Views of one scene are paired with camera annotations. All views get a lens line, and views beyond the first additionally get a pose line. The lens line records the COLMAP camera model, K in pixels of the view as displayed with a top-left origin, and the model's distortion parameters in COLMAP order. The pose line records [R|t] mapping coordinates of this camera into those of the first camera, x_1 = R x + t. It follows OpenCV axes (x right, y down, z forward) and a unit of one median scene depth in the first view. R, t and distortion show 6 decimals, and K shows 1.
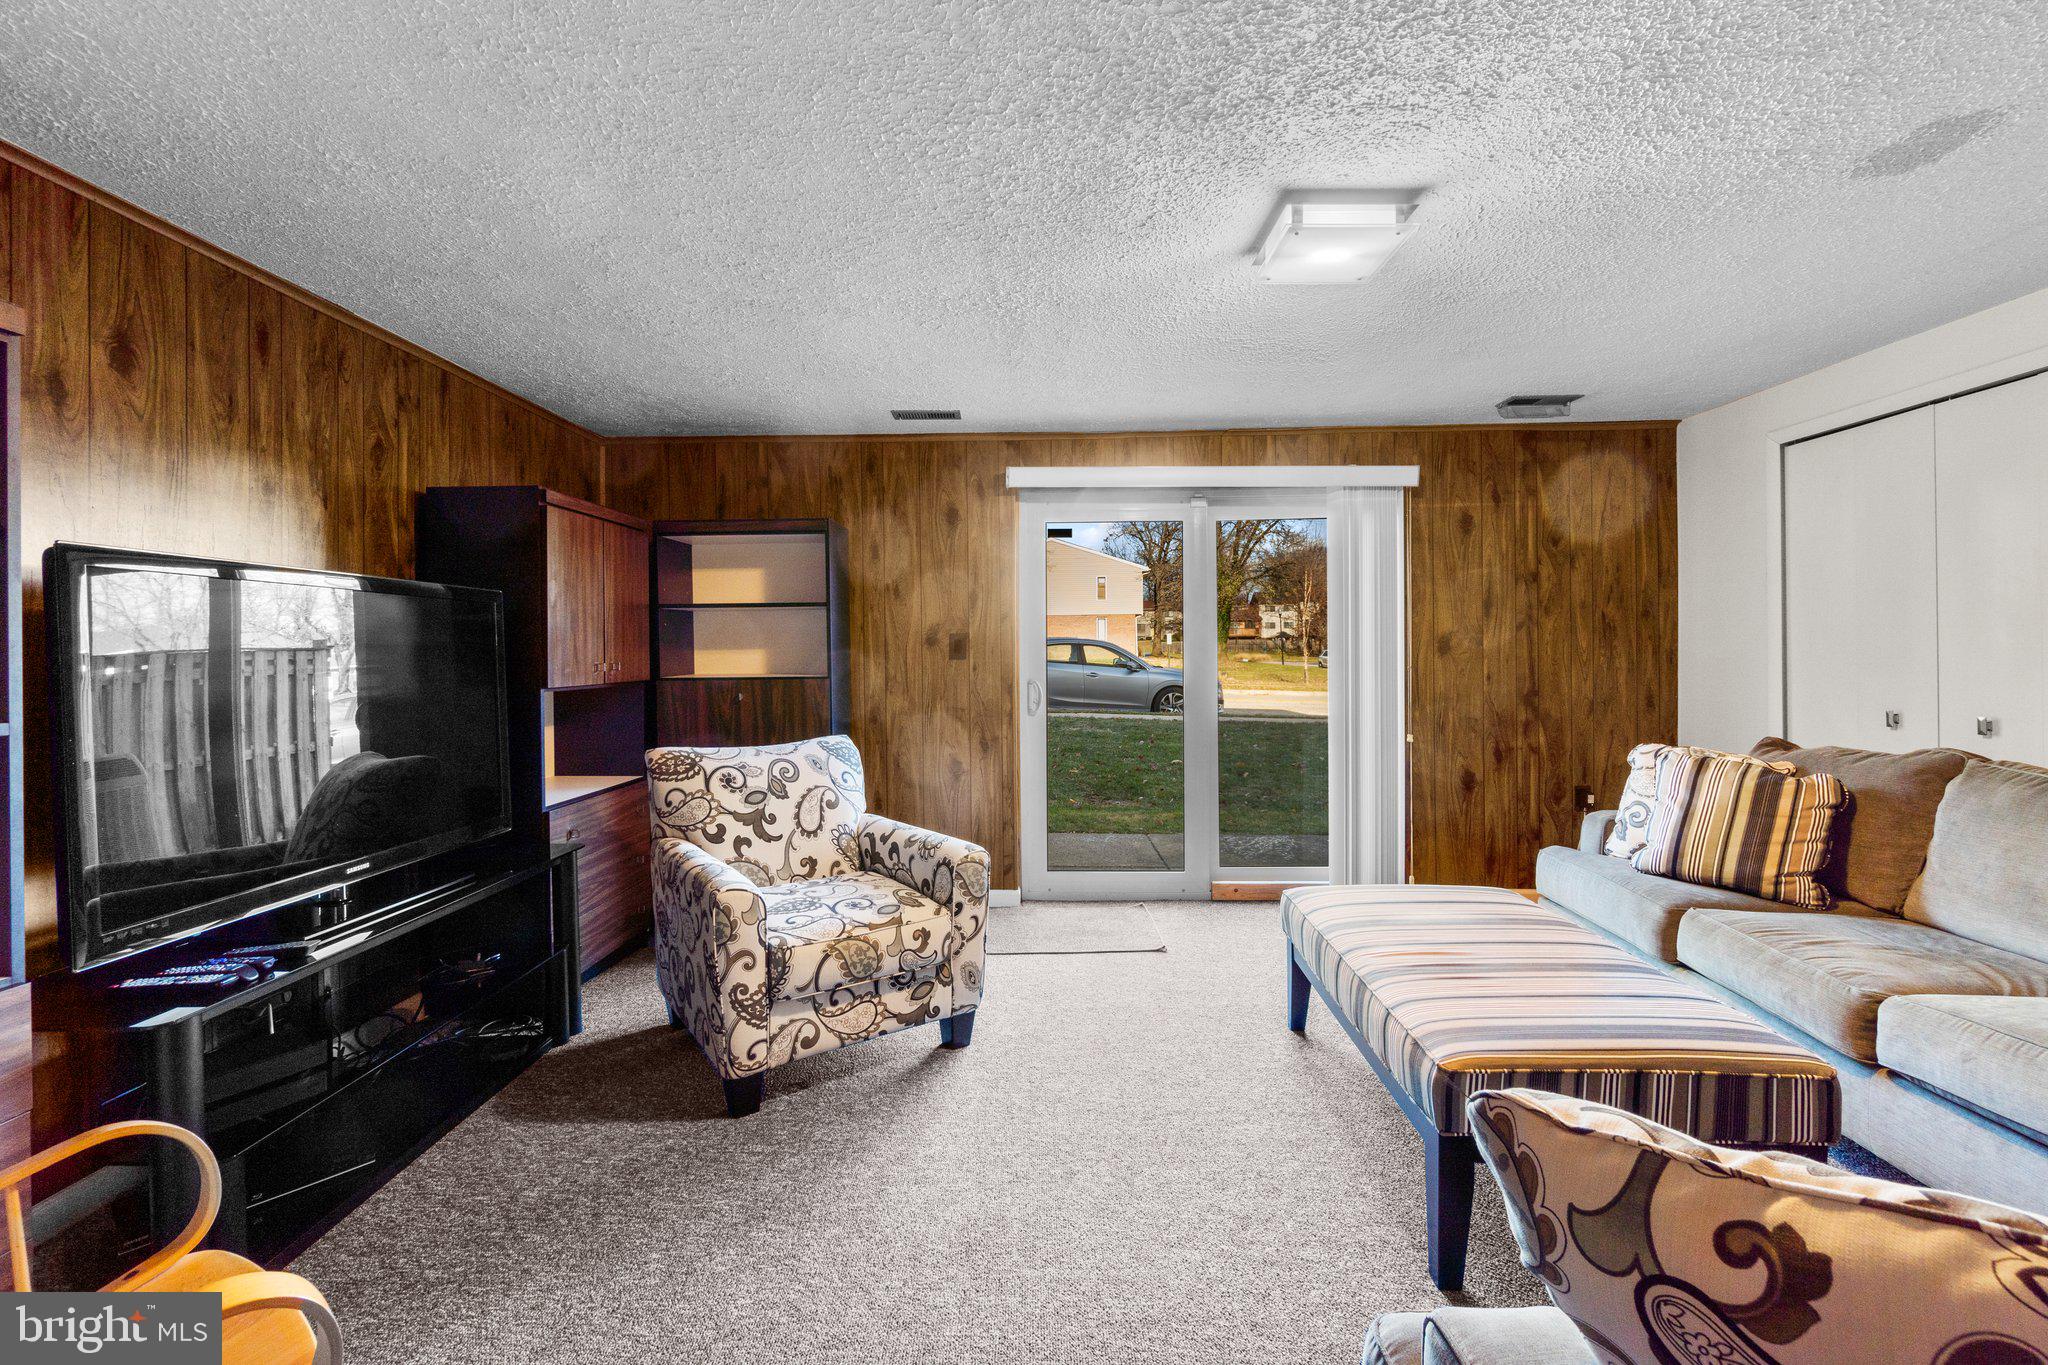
lens RADIAL K [[888.2, 0, 1029.7], [0, 888.2, 672.0], [0, 0, 1]] dist [-0.006390, 0.002050]
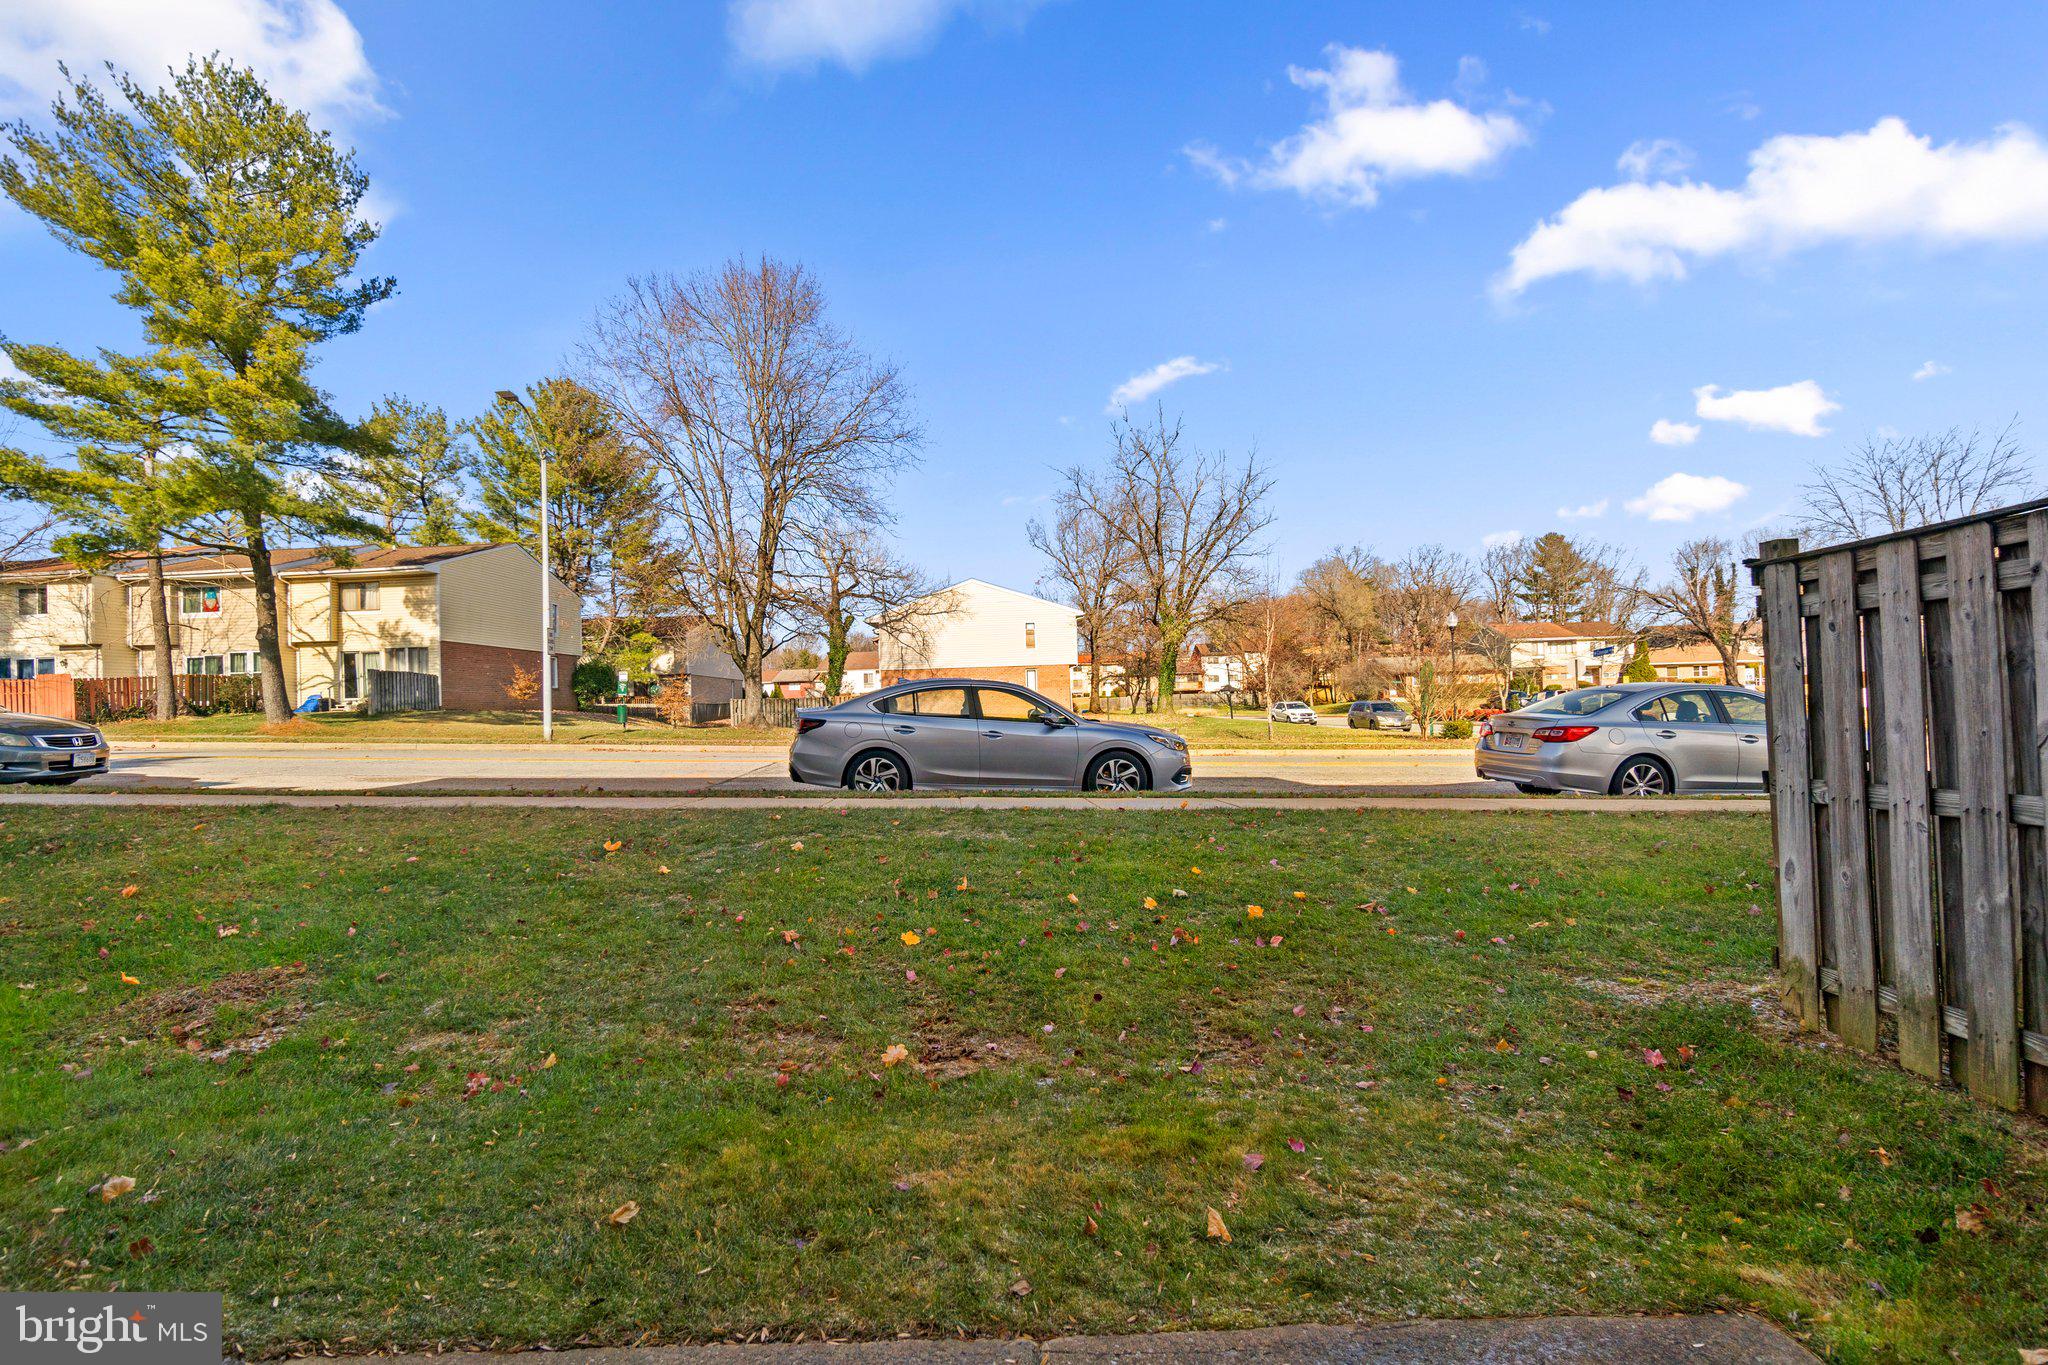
lens RADIAL K [[888.2, 0, 1028.2], [0, 888.2, 684.3], [0, 0, 1]] dist [-0.006390, 0.002050]
pose [[0.997705, -0.011444, 0.066733, 0.021062], [0.014995, 0.998484, -0.052957, 0.000594], [-0.066026, 0.053836, 0.996365, 0.135217]]
